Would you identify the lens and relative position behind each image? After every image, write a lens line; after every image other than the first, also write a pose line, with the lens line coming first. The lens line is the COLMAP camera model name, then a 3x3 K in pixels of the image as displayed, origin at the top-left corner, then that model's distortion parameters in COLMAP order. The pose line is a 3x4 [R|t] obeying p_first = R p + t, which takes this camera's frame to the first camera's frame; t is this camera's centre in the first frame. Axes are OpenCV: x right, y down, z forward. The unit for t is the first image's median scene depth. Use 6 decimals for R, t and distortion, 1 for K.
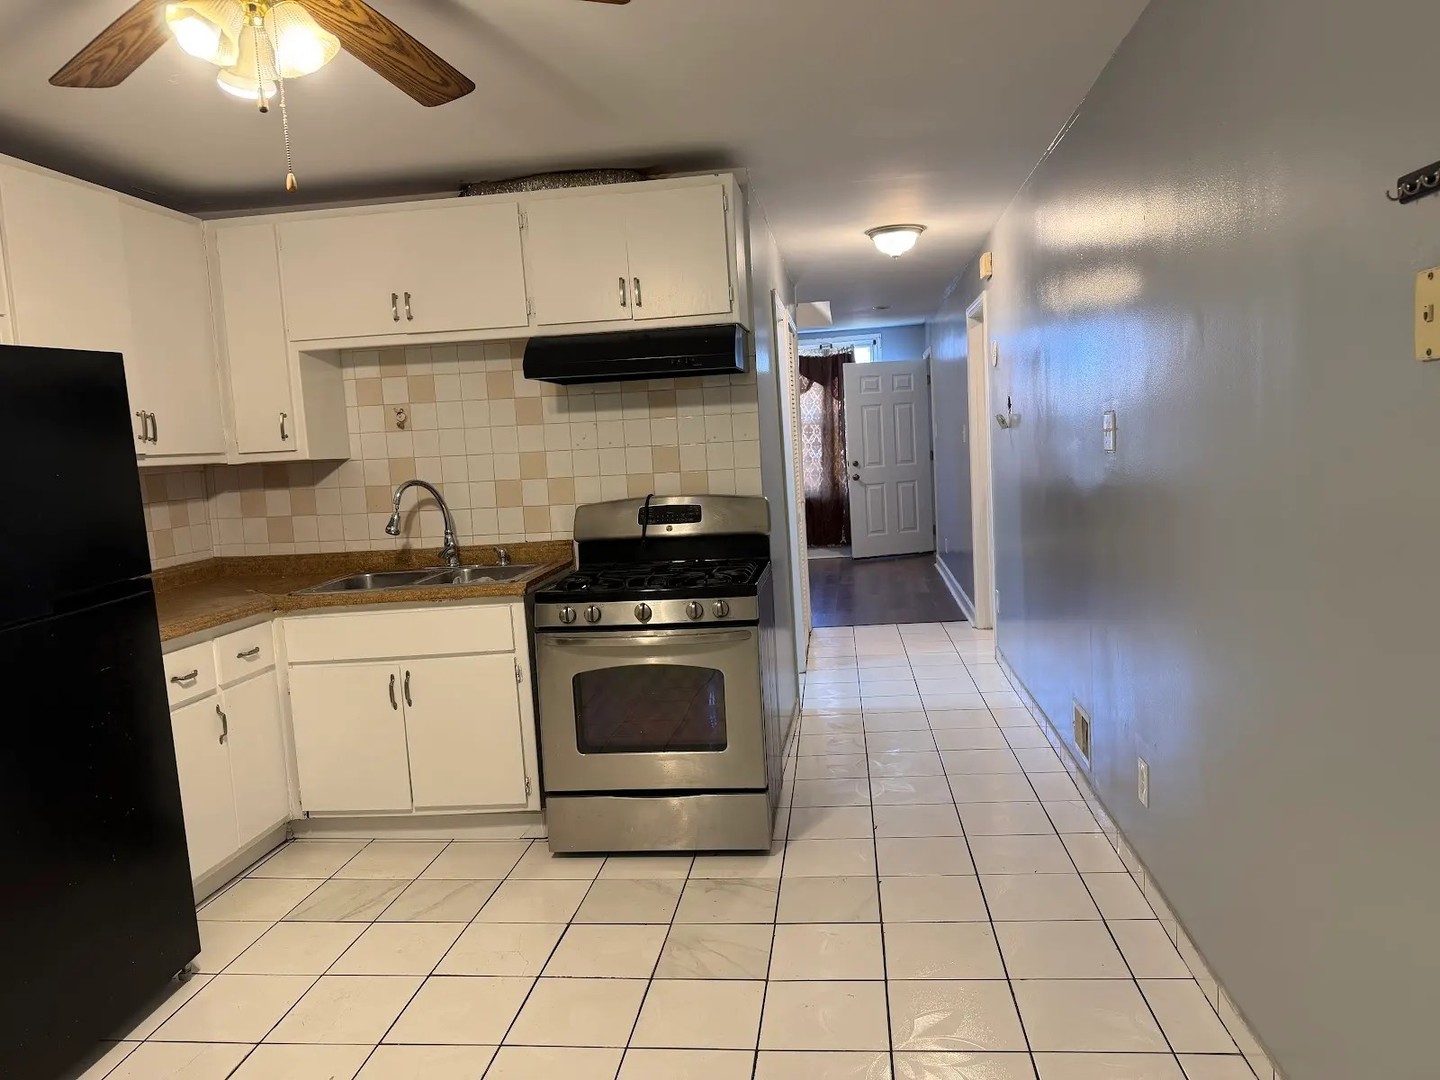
lens RADIAL K [[1015.6, 0, 723.9], [0, 1015.6, 535.0], [0, 0, 1]] dist [0.142019, -0.183475]
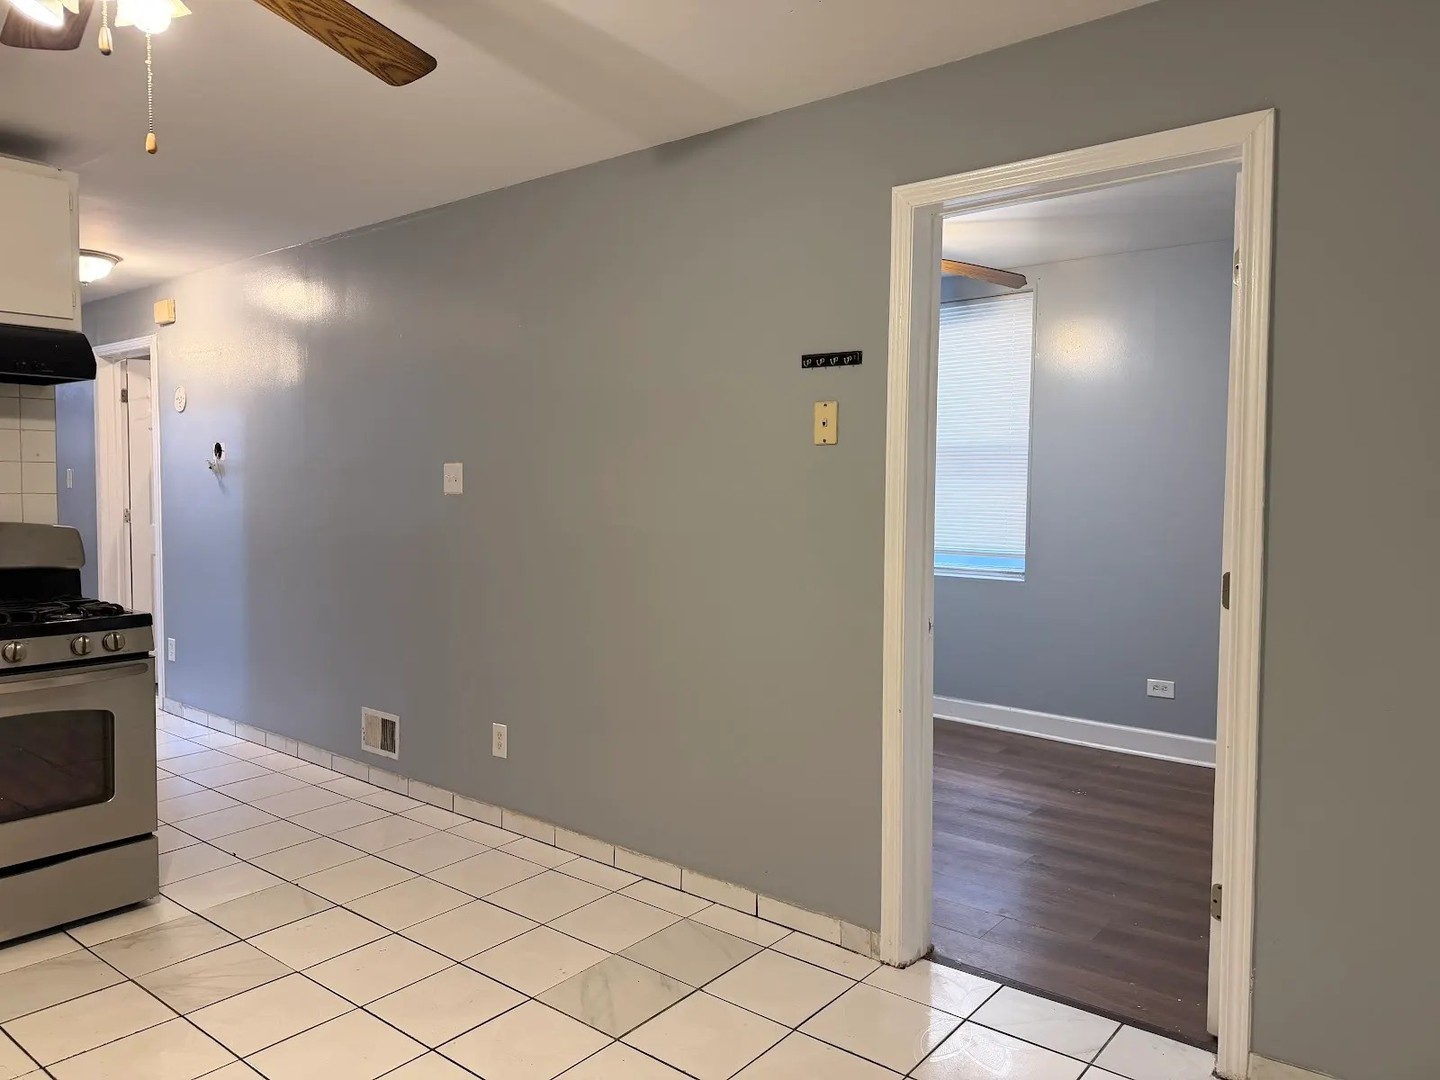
lens RADIAL K [[1016.5, 0, 720.0], [0, 1016.5, 540.0], [0, 0, 1]] dist [0.052528, -0.063498]
pose [[0.527631, 0.014581, 0.849349, -0.495049], [0.041996, 0.998182, -0.043225, 0.043745], [-0.848435, 0.058476, 0.526059, 0.049276]]
